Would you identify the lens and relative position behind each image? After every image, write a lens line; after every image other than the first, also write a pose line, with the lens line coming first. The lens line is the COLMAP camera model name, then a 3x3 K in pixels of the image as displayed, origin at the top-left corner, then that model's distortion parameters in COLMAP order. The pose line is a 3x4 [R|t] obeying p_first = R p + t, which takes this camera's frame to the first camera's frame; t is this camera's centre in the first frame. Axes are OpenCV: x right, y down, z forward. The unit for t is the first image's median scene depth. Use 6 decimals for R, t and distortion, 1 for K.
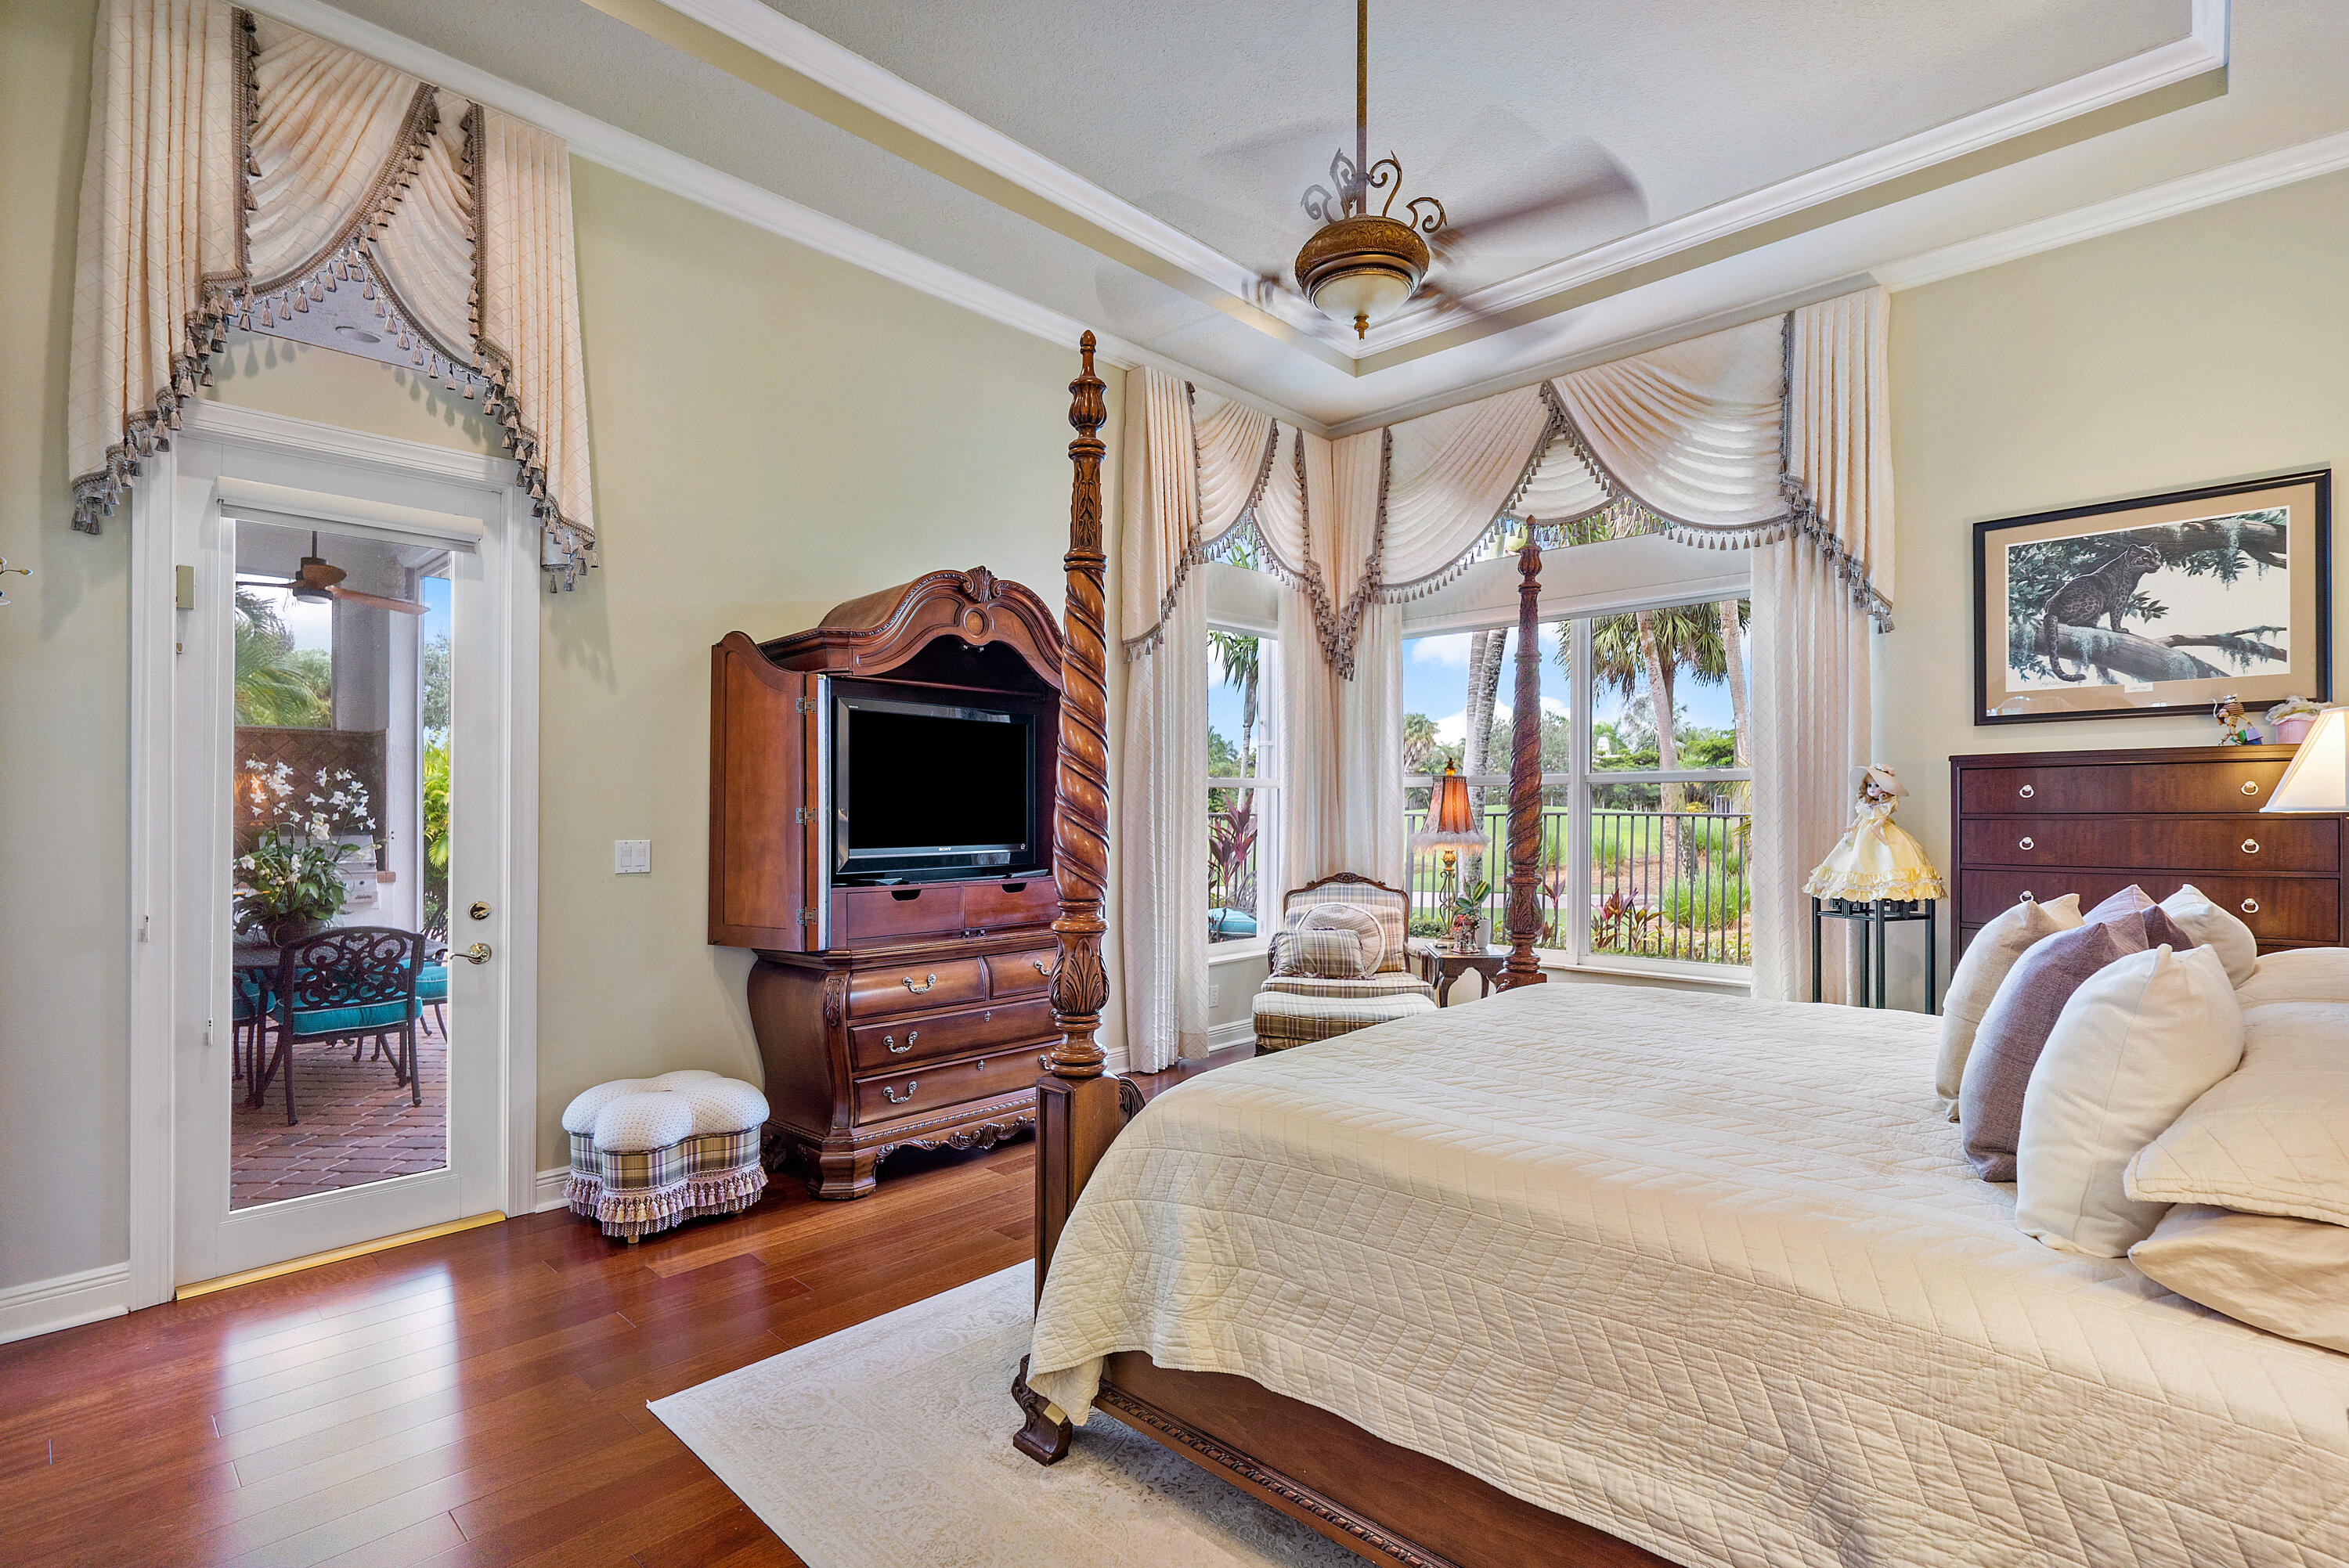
lens RADIAL K [[1079.2, 0, 1171.3], [0, 1079.2, 793.4], [0, 0, 1]] dist [0.001535, -0.000439]
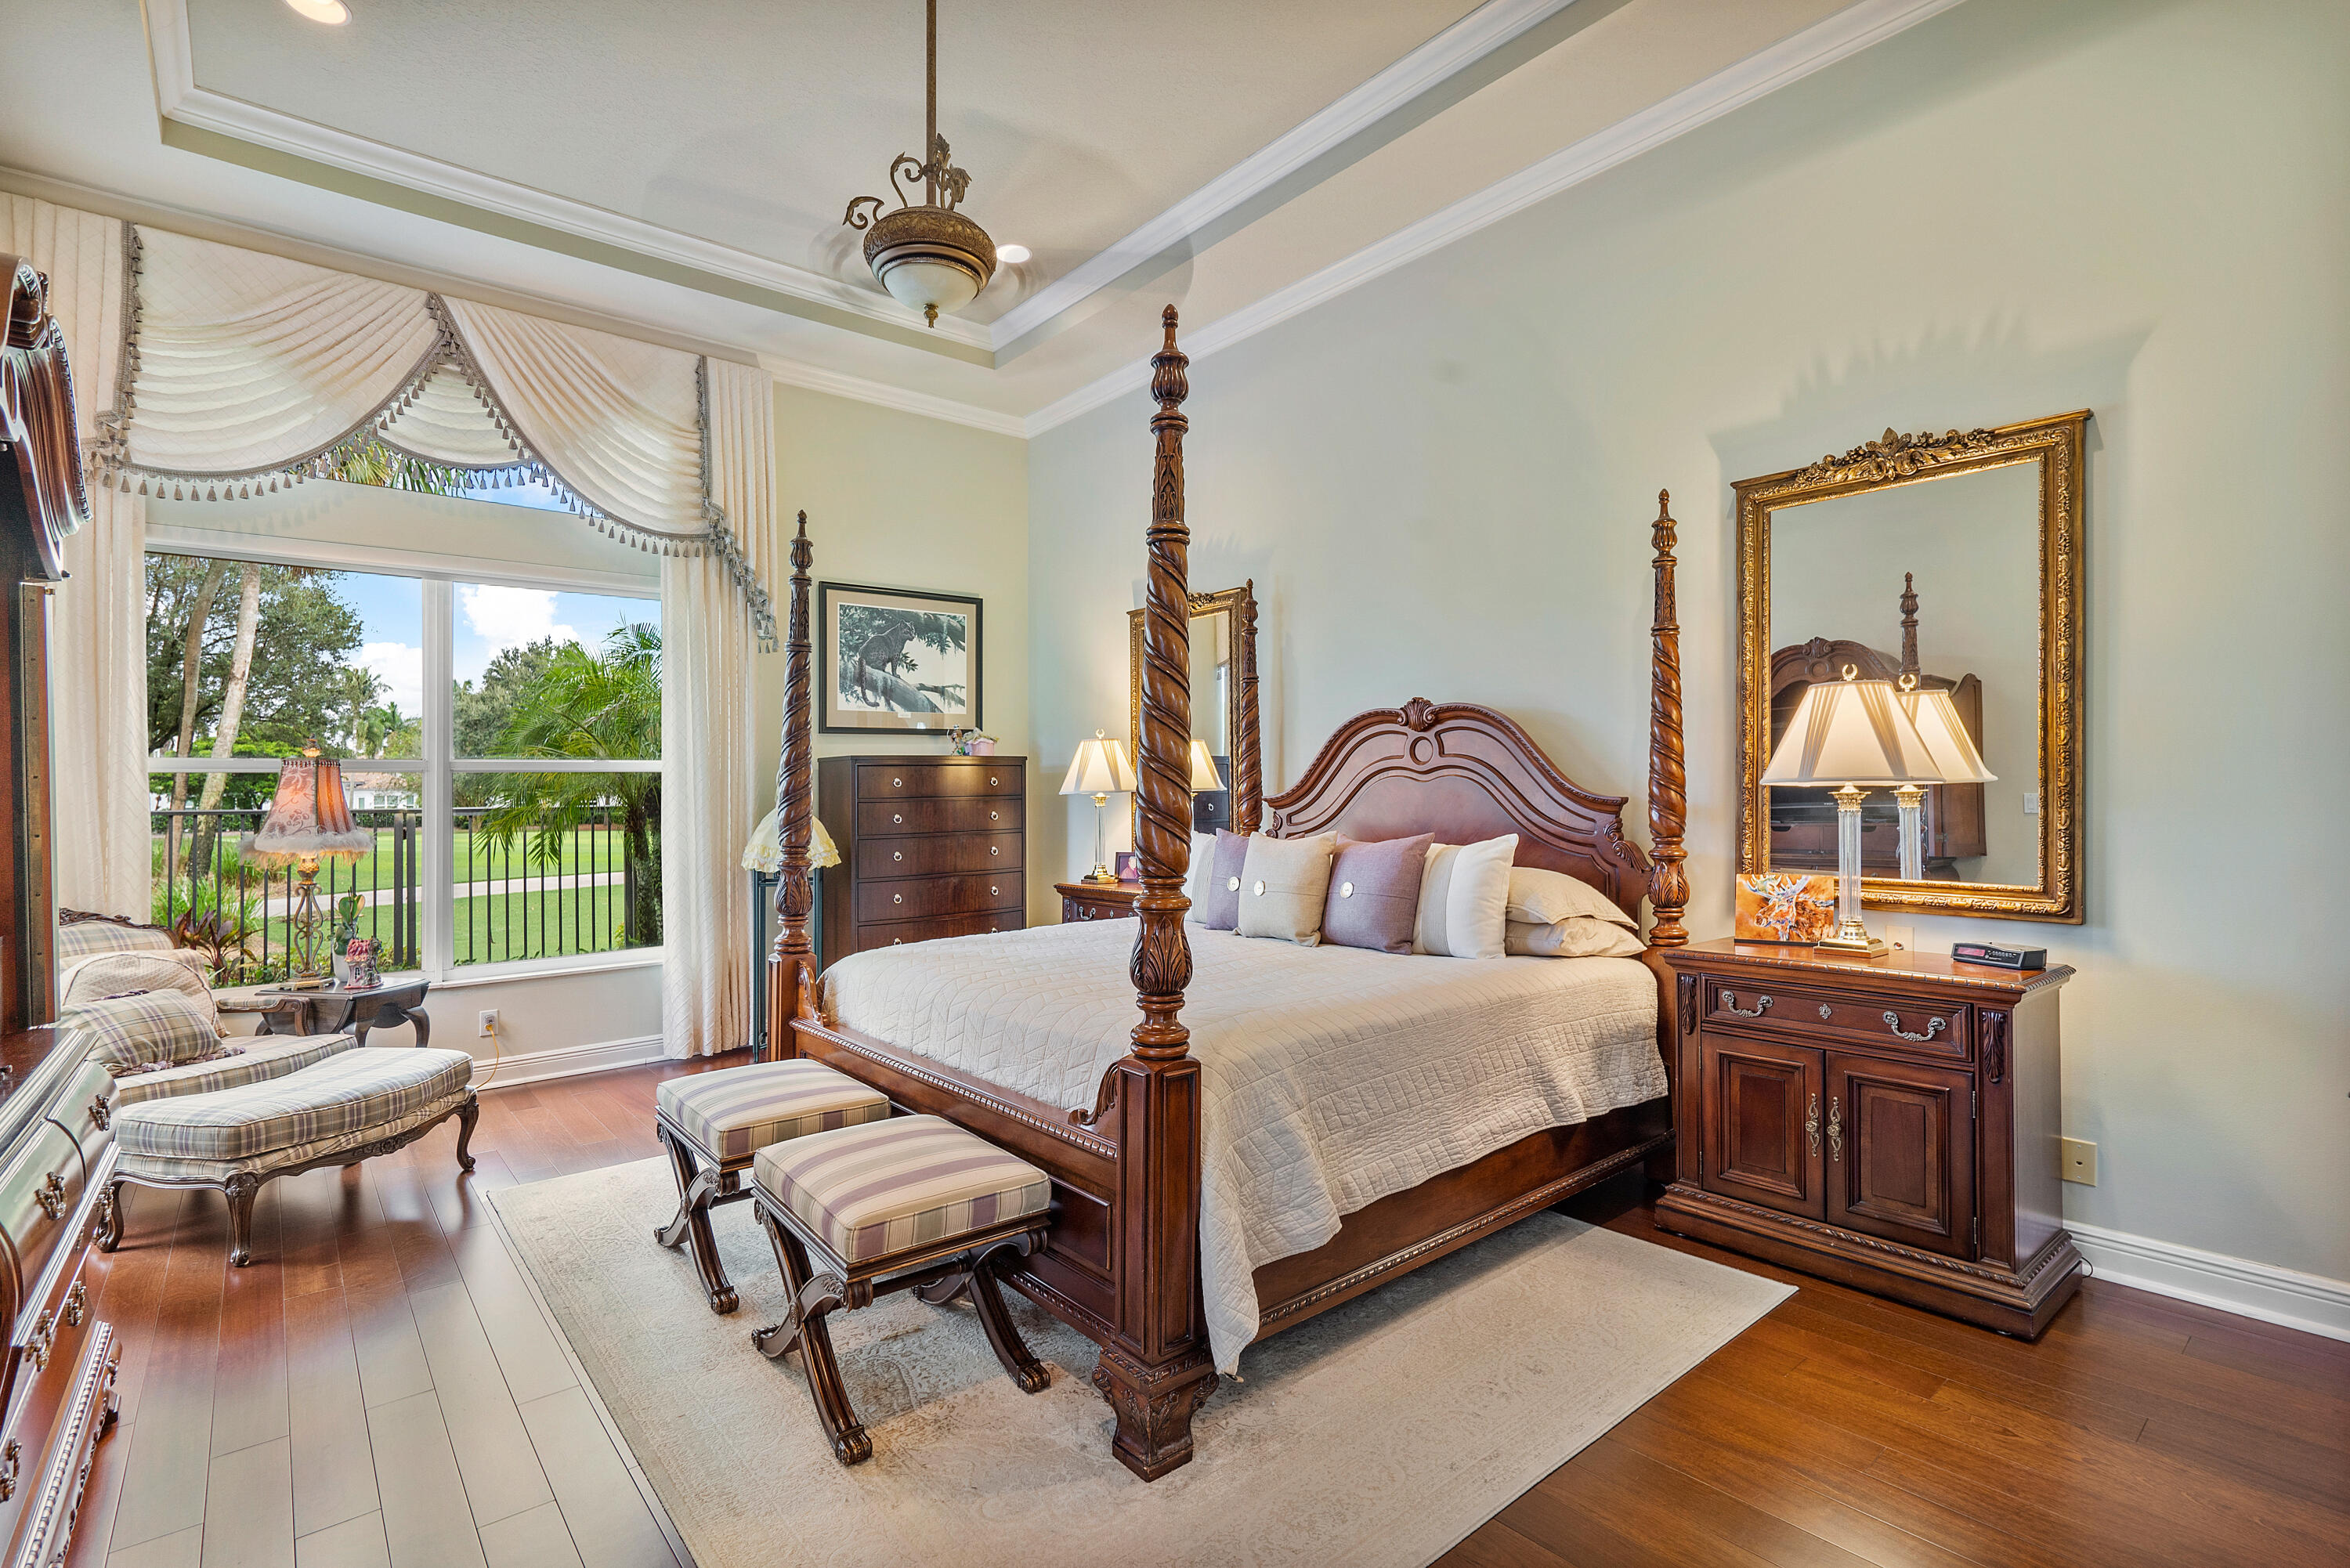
lens RADIAL K [[1079.7, 0, 1118.5], [0, 1079.7, 794.1], [0, 0, 1]] dist [0.001535, -0.000439]
pose [[0.143823, -0.003177, 0.989598, -0.534380], [-0.000110, 0.999995, 0.003227, 0.008668], [-0.989603, -0.000573, 0.143822, 0.452710]]
